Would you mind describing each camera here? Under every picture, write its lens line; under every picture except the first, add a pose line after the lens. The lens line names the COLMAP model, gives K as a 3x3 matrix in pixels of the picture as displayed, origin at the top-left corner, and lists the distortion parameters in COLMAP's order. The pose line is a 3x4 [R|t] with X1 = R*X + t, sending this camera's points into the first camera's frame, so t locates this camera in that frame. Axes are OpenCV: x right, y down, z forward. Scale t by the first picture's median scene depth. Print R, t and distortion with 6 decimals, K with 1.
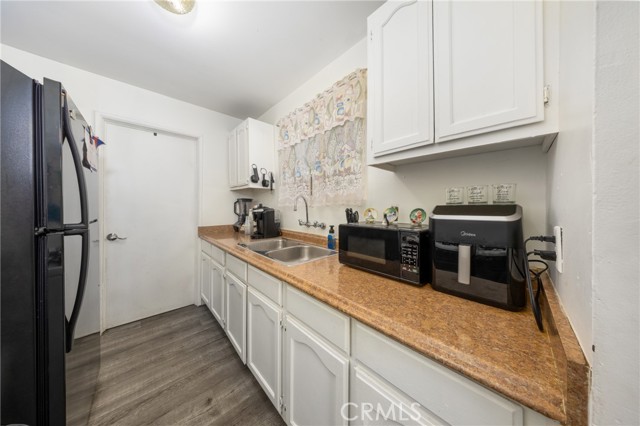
lens RADIAL K [[188.6, 0, 317.9], [0, 188.6, 206.7], [0, 0, 1]] dist [-0.001275, -0.000198]
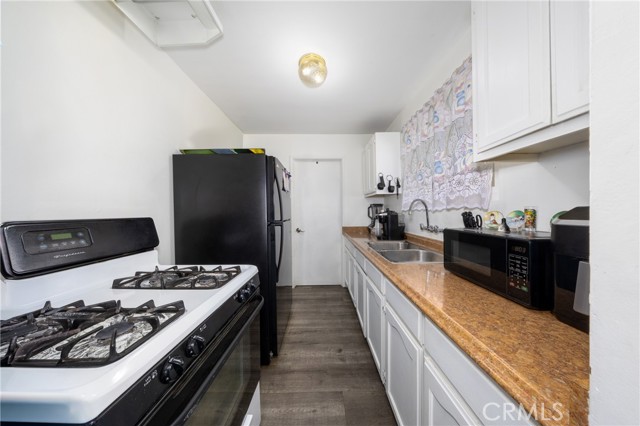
lens RADIAL K [[185.8, 0, 316.0], [0, 185.8, 212.5], [0, 0, 1]] dist [-0.000378, -0.000107]
pose [[0.722006, -0.006975, -0.691851, 0.187672], [0.013125, 0.999907, 0.003617, 0.000496], [0.691762, -0.011692, 0.722031, -0.080938]]
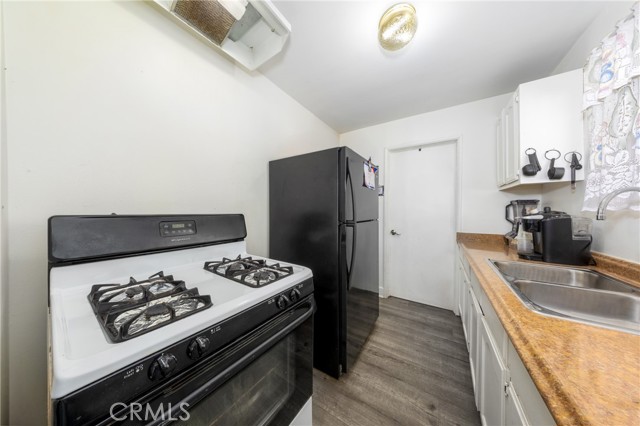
lens RADIAL K [[185.8, 0, 316.0], [0, 185.8, 212.5], [0, 0, 1]] dist [-0.000378, -0.000107]
pose [[0.239852, 0.007695, -0.970779, 0.159747], [-0.001704, 0.999970, 0.007505, -0.000033], [0.970808, -0.000145, 0.239858, 0.125587]]
